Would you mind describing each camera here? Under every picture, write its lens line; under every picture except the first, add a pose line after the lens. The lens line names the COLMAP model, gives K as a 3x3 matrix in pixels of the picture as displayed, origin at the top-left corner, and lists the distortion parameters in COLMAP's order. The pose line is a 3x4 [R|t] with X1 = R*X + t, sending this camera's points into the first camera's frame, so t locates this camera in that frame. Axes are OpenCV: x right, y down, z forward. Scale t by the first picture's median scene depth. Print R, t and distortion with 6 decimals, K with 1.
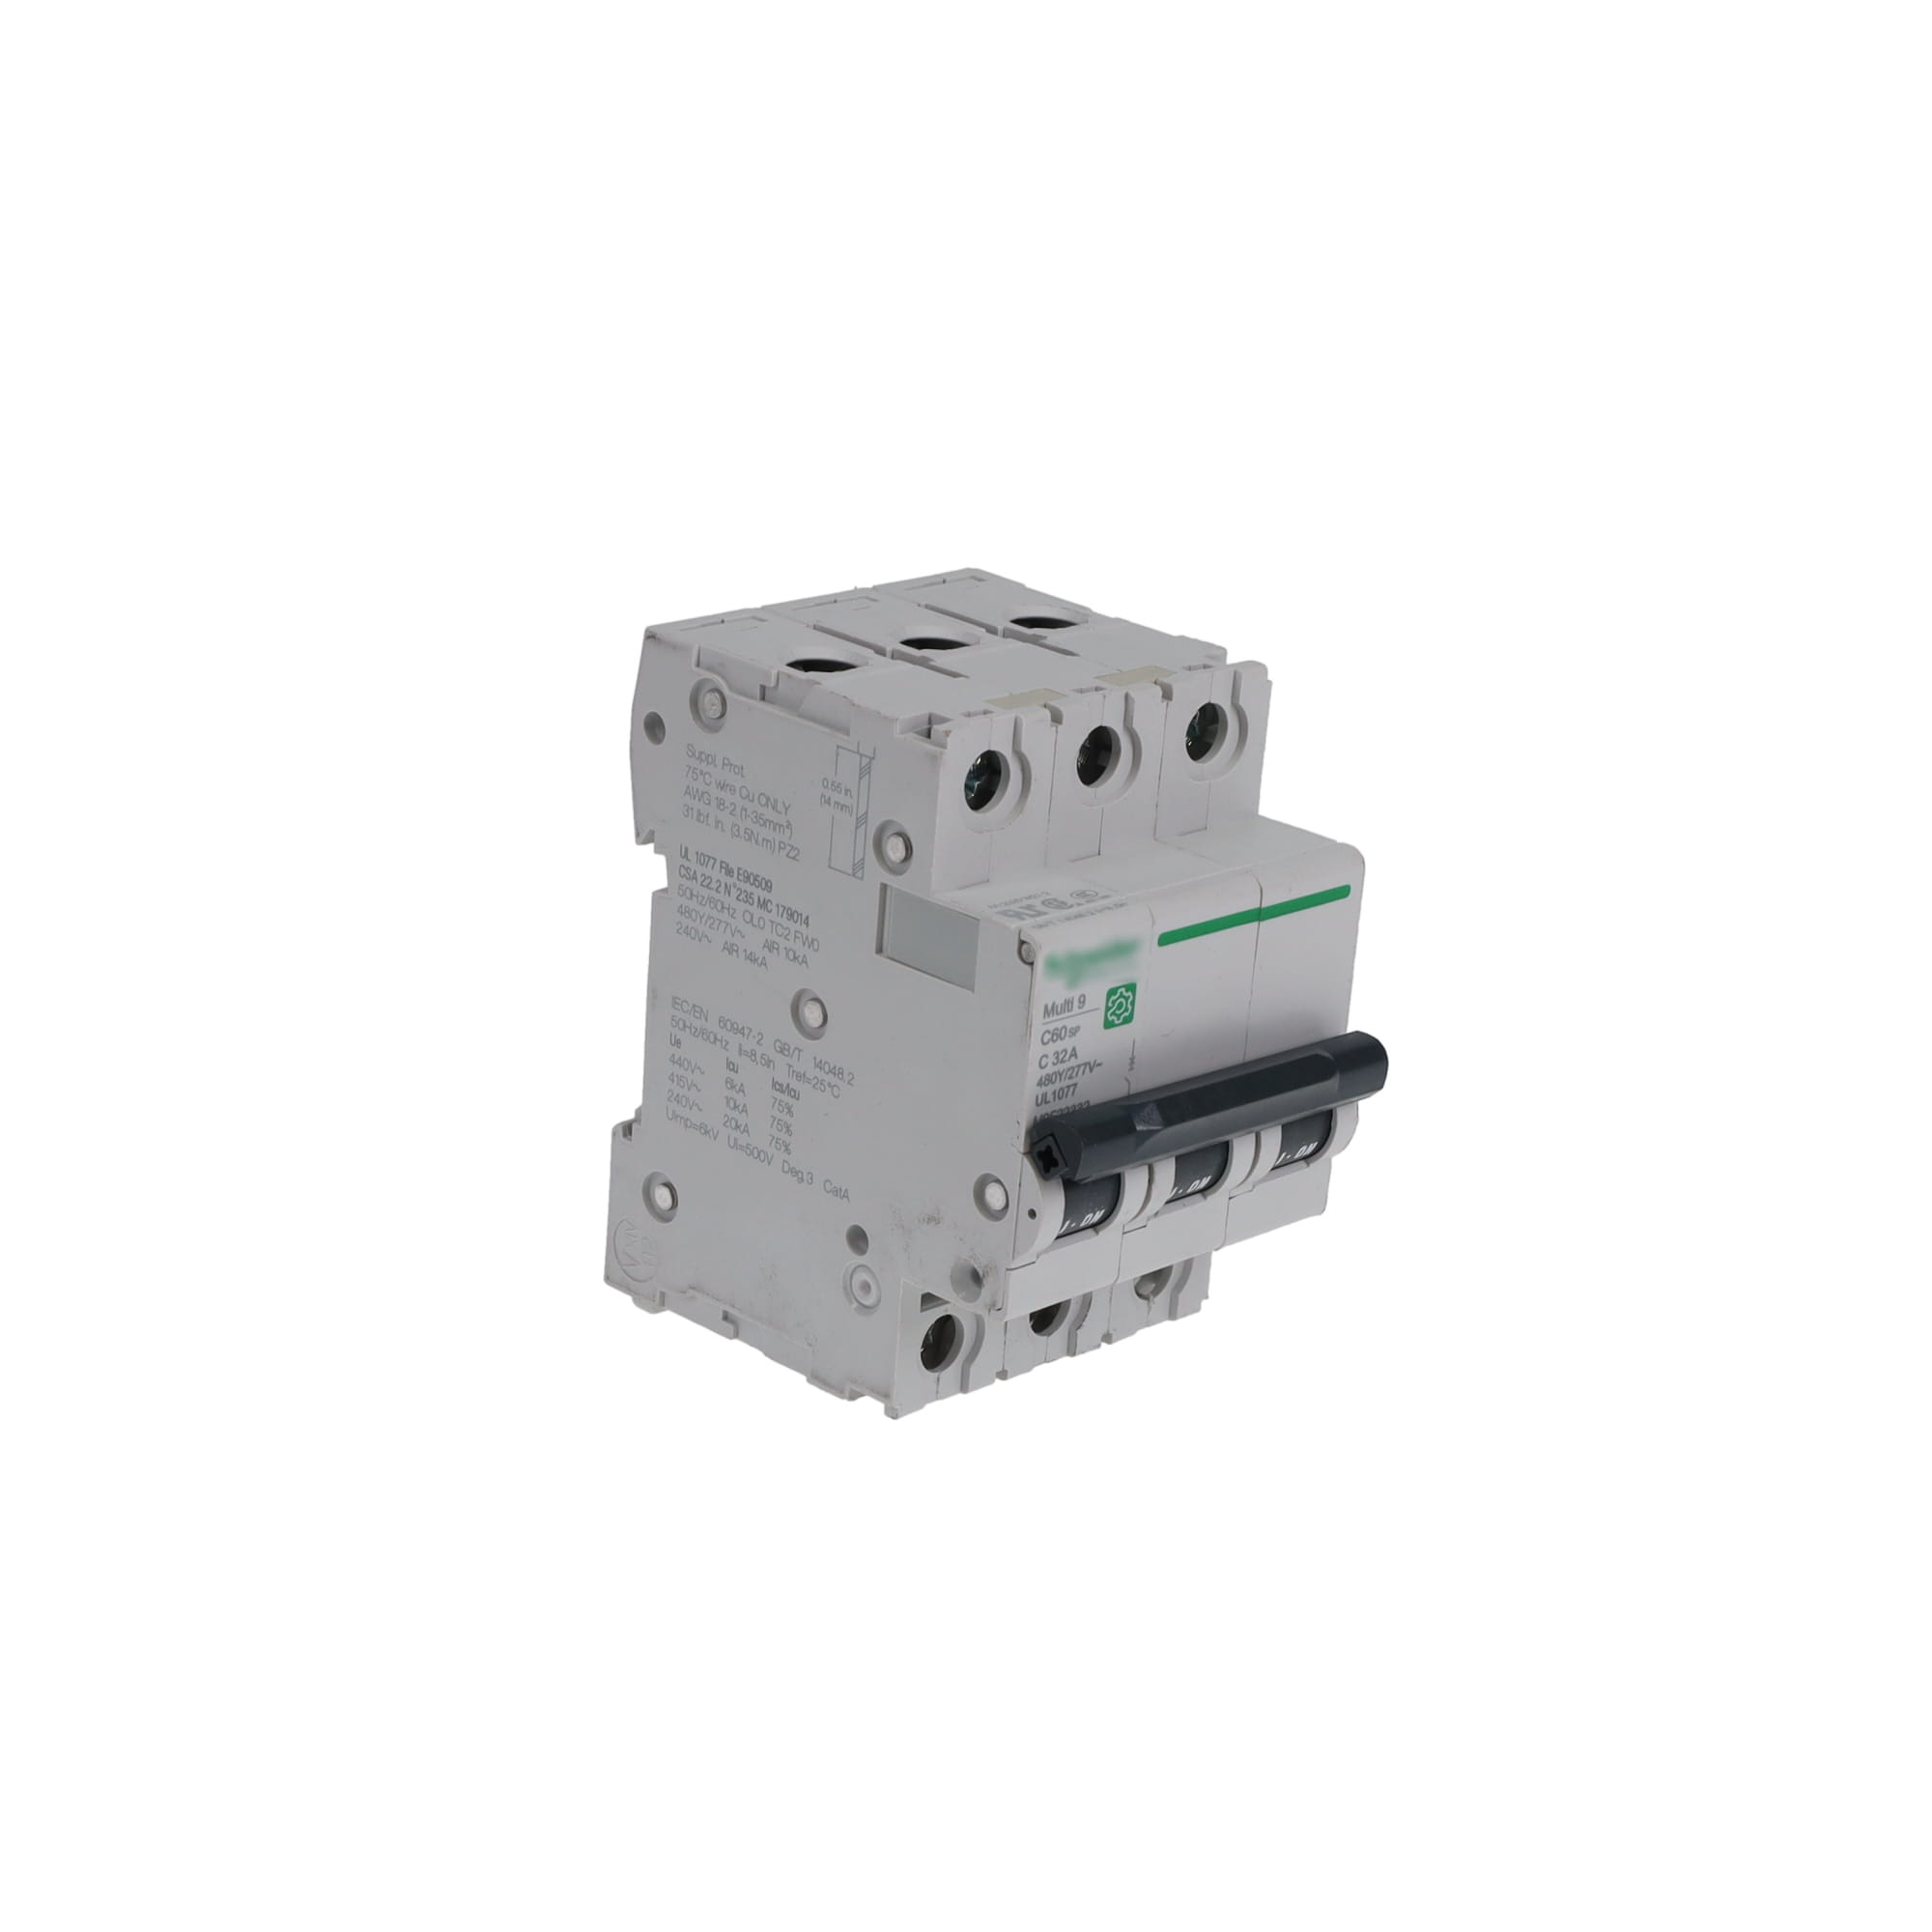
lens RADIAL K [[4726.7, 0, 963.4], [0, 4726.7, 966.9], [0, 0, 1]] dist [0.104760, 0.000000]
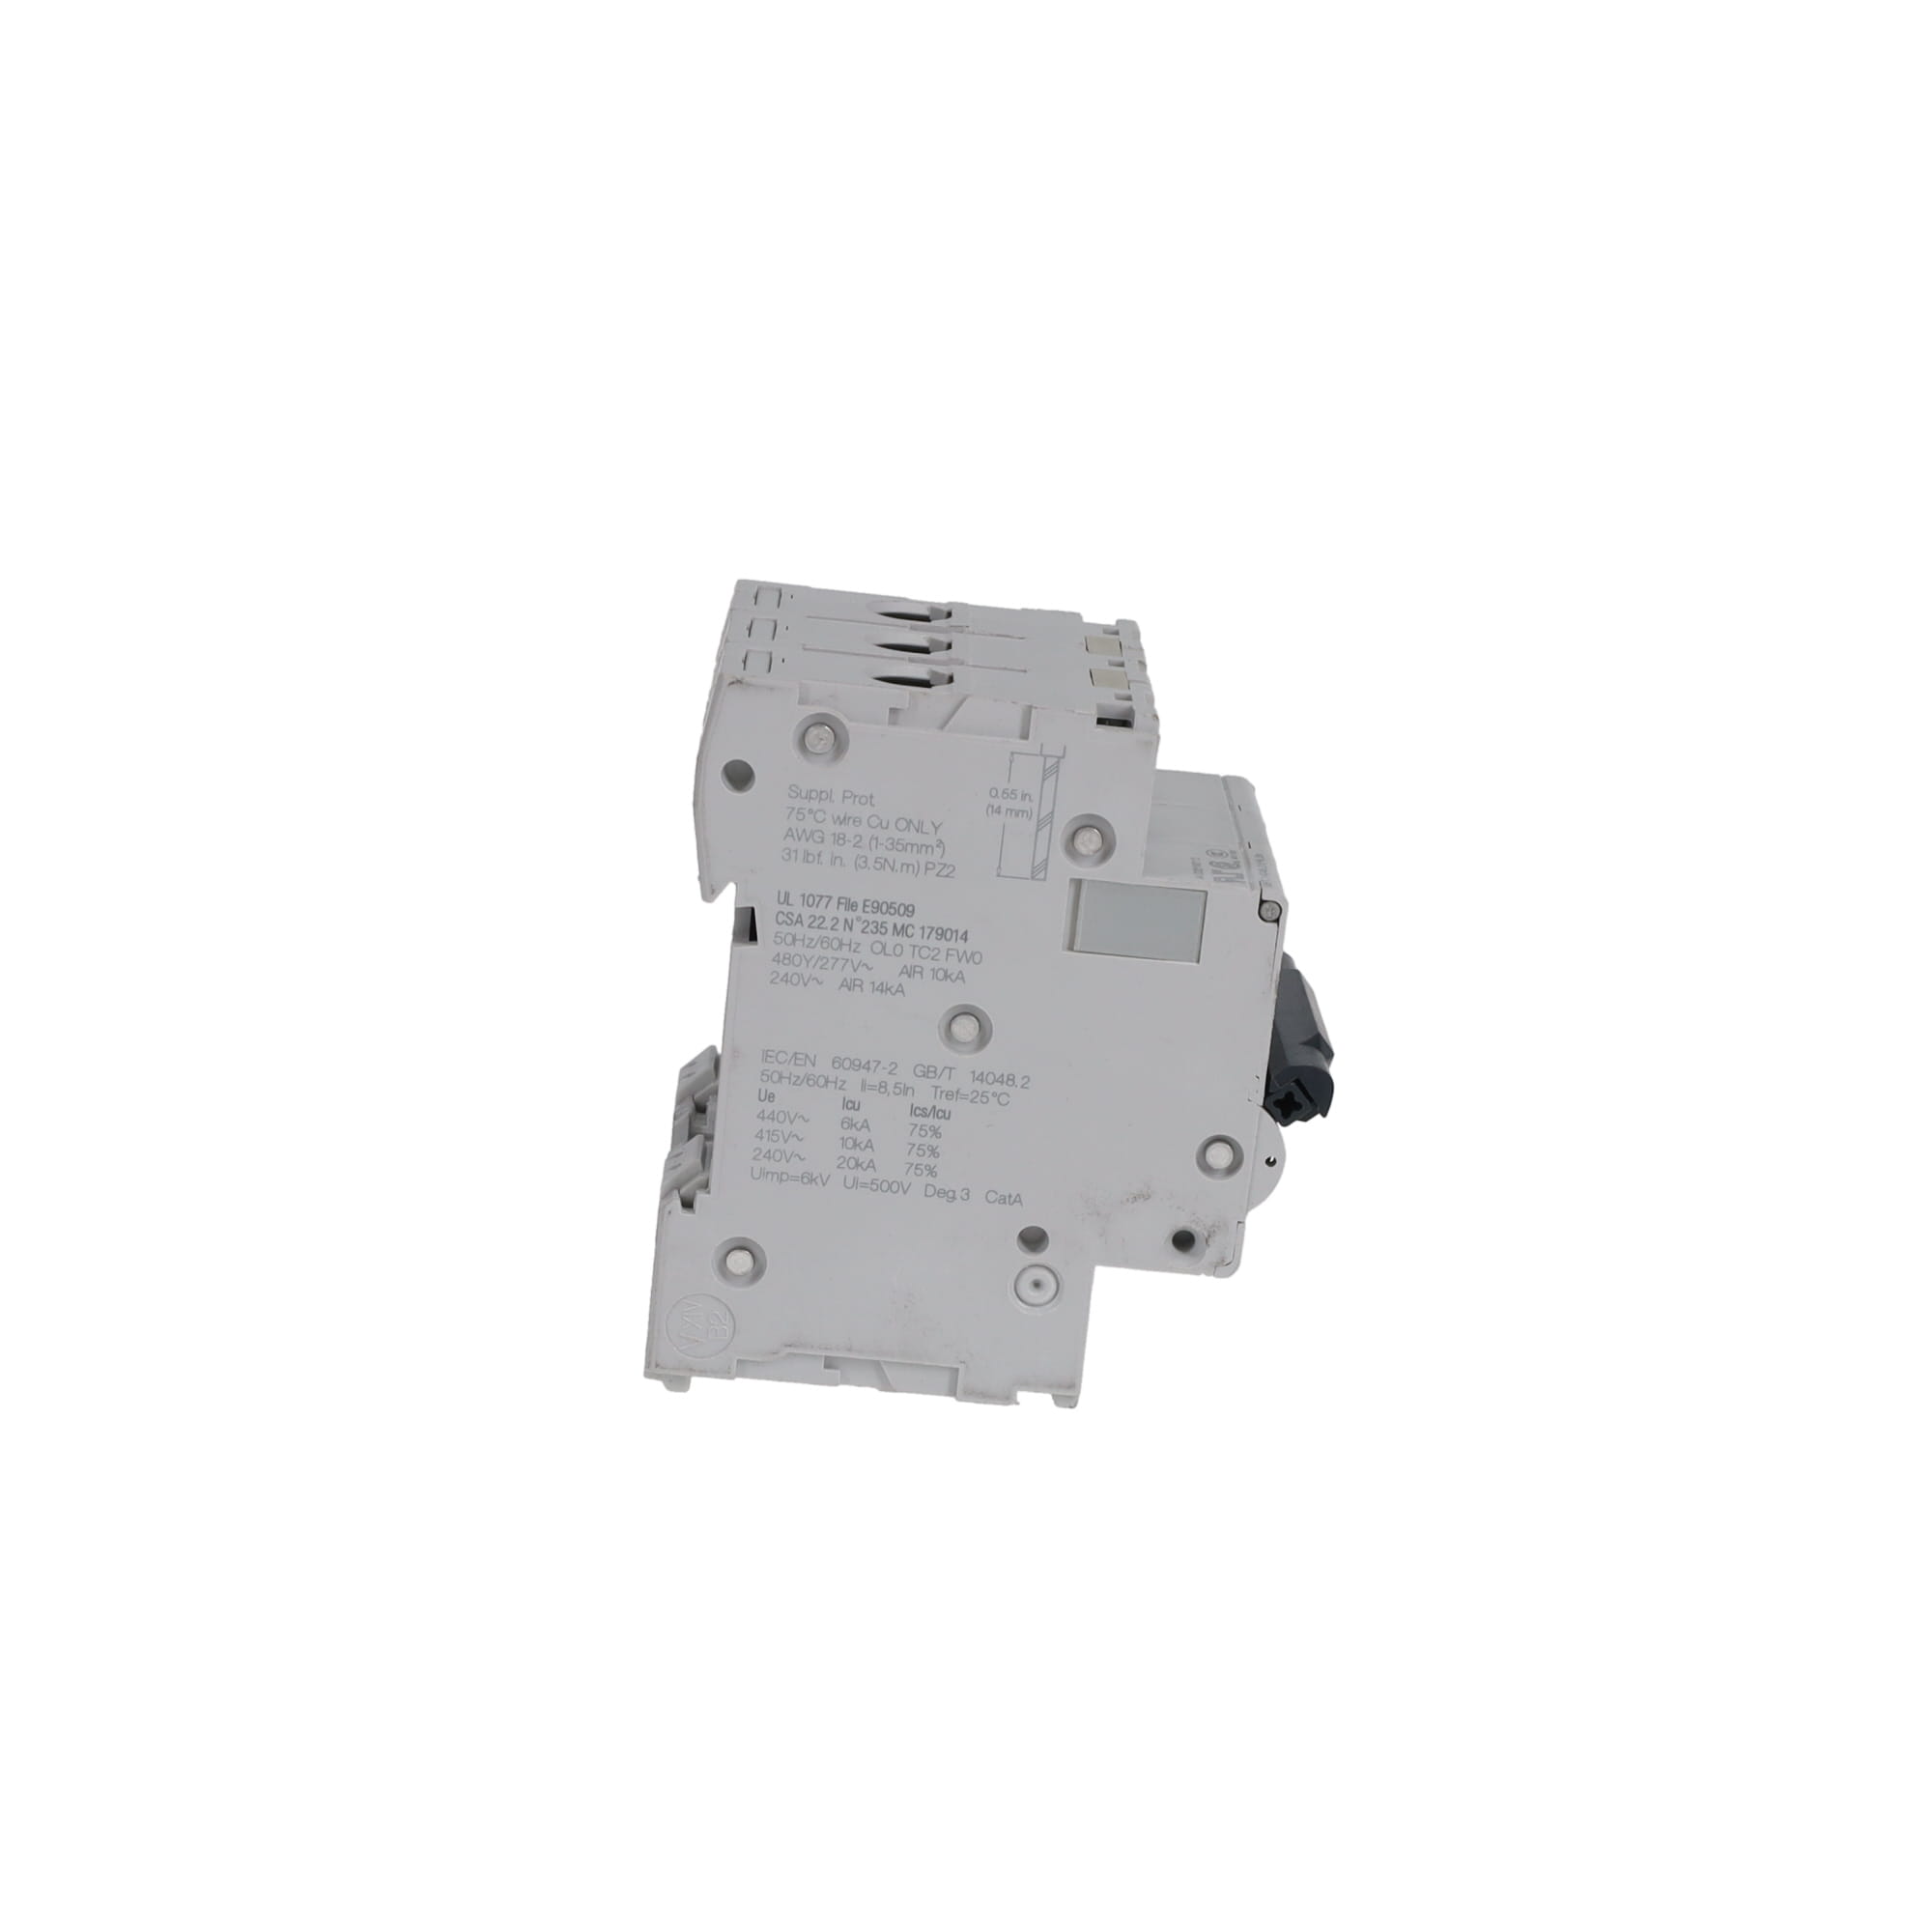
lens RADIAL K [[4726.7, 0, 965.3], [0, 4726.7, 975.7], [0, 0, 1]] dist [0.104760, 0.000000]
pose [[0.703208, -0.196108, 0.683404, -0.704593], [0.186072, 0.978468, 0.089315, -0.089155], [-0.686204, 0.064355, 0.724557, 0.280415]]
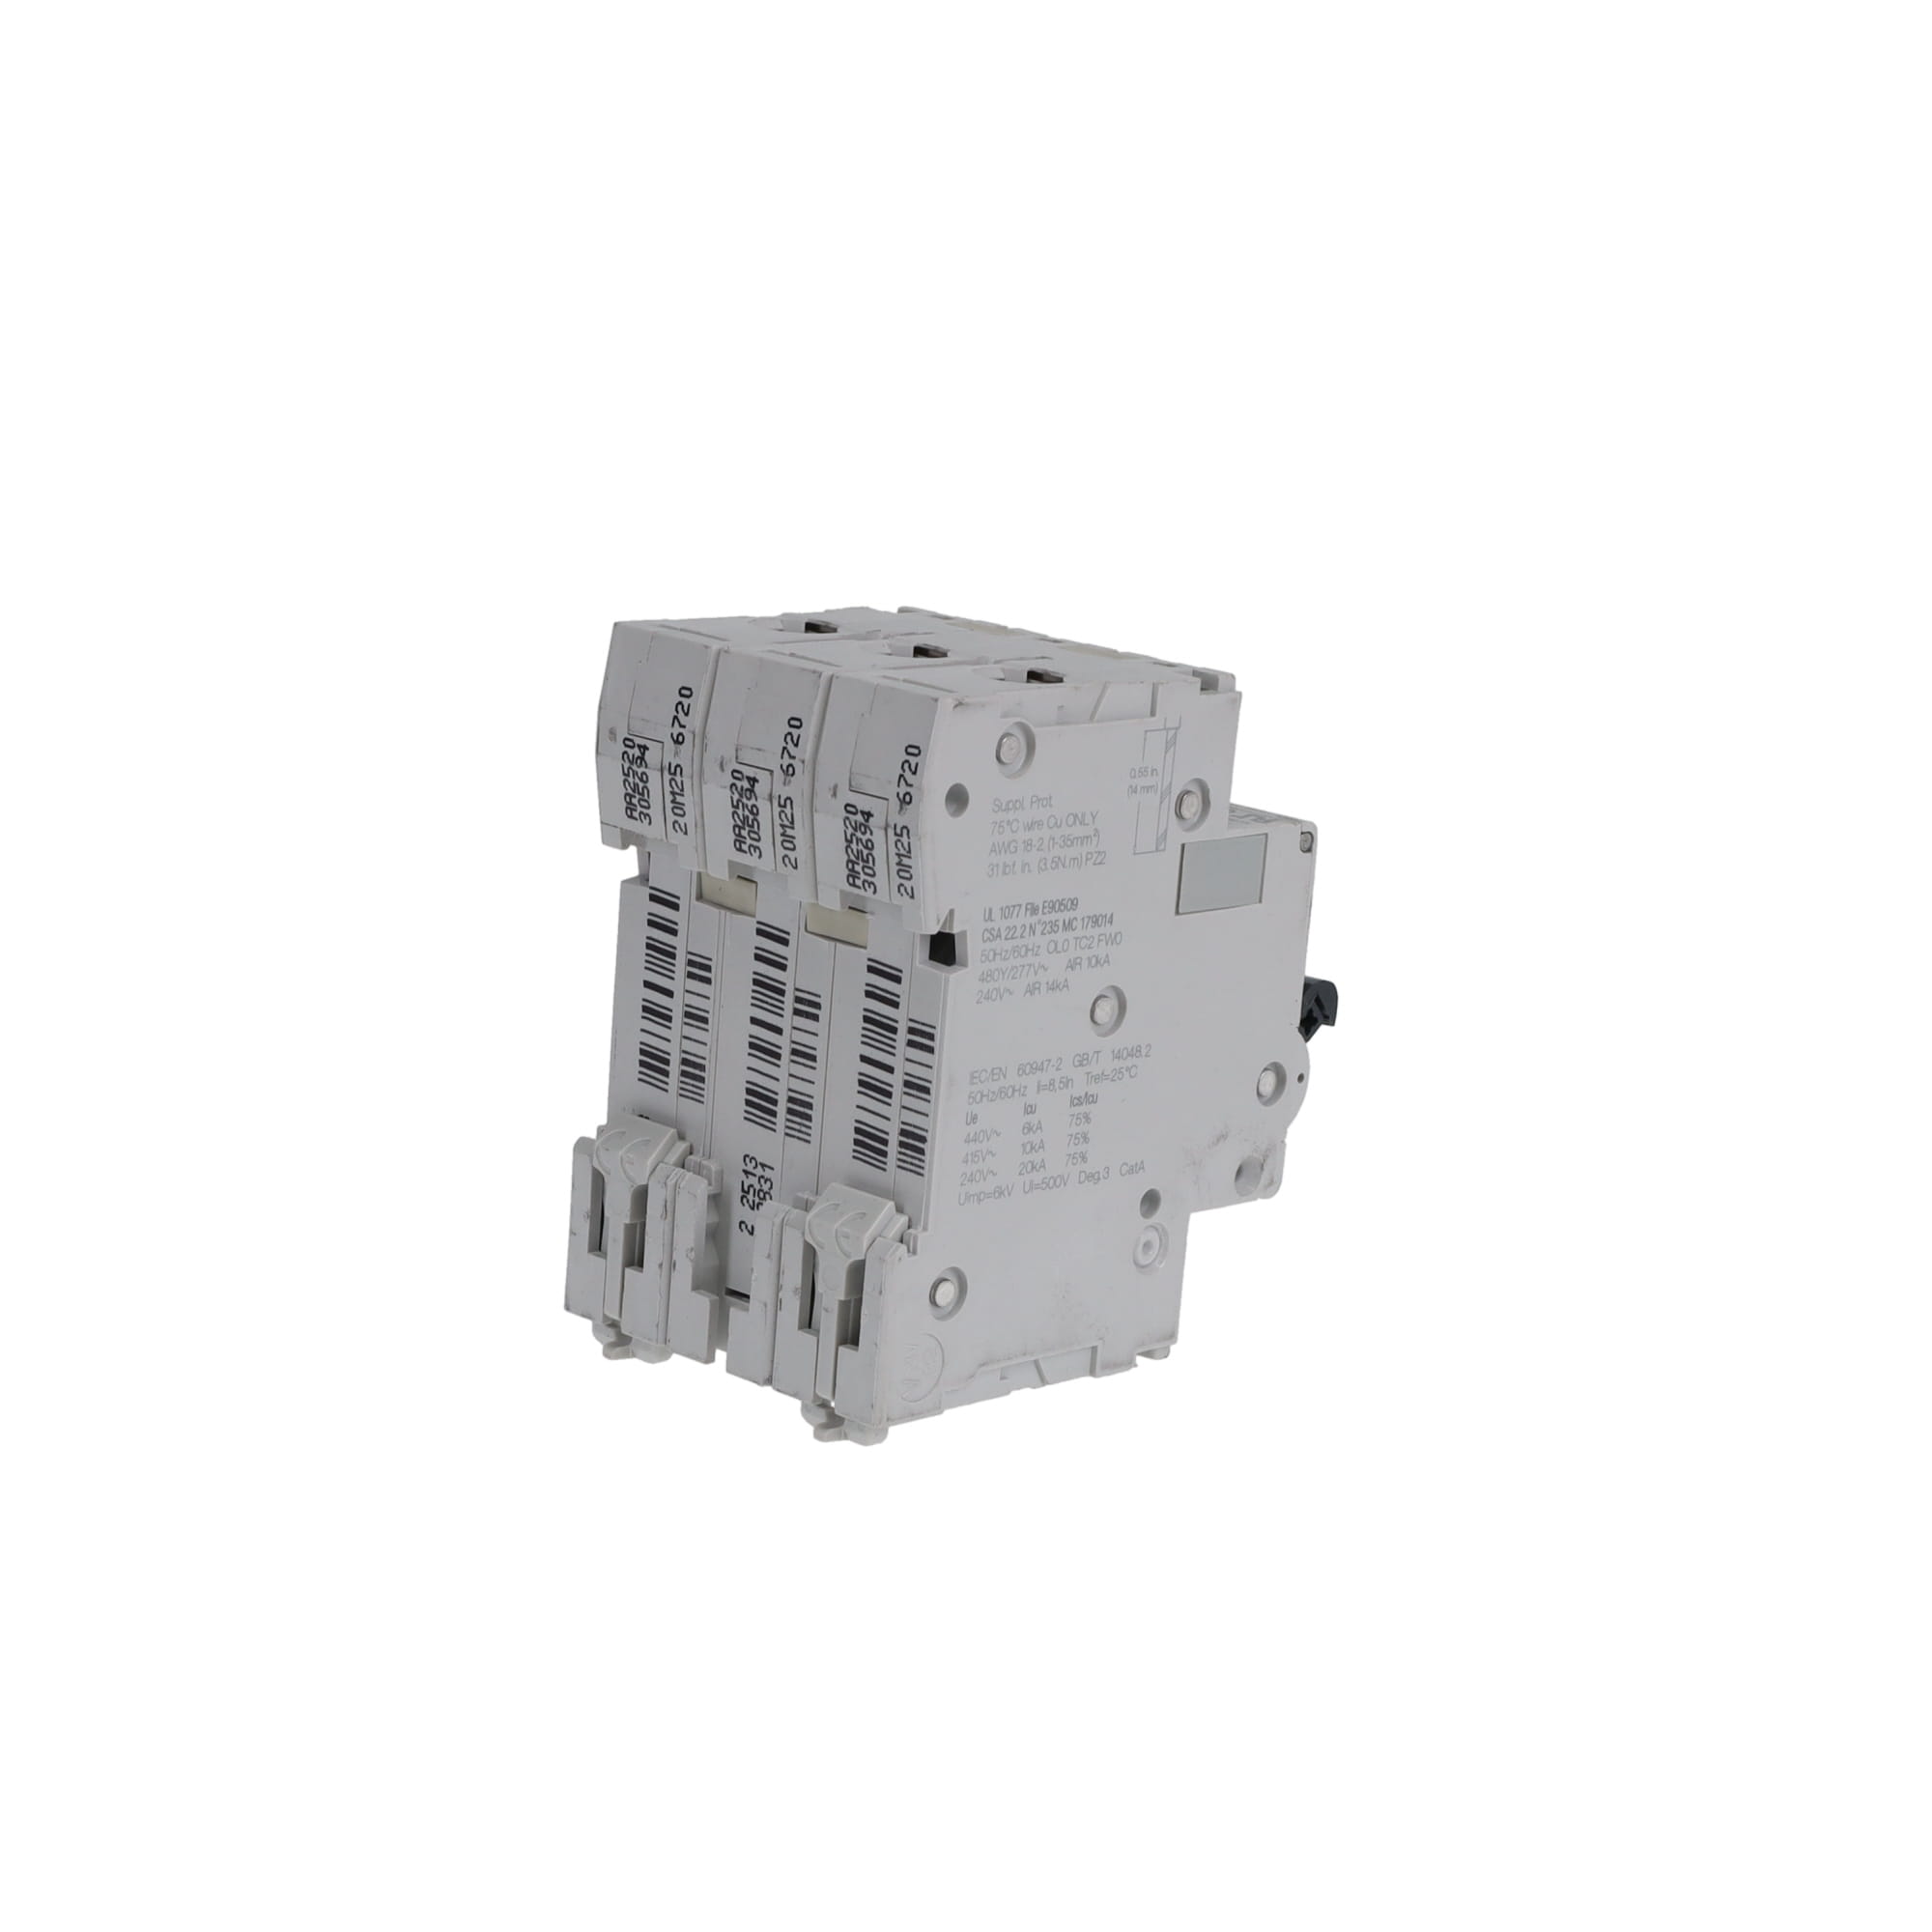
lens RADIAL K [[4726.7, 0, 968.8], [0, 4726.7, 956.9], [0, 0, 1]] dist [0.104760, 0.000000]
pose [[0.001816, -0.283753, 0.958896, -0.989189], [0.253312, 0.927753, 0.274058, -0.282495], [-0.967383, 0.242402, 0.073562, 0.948230]]
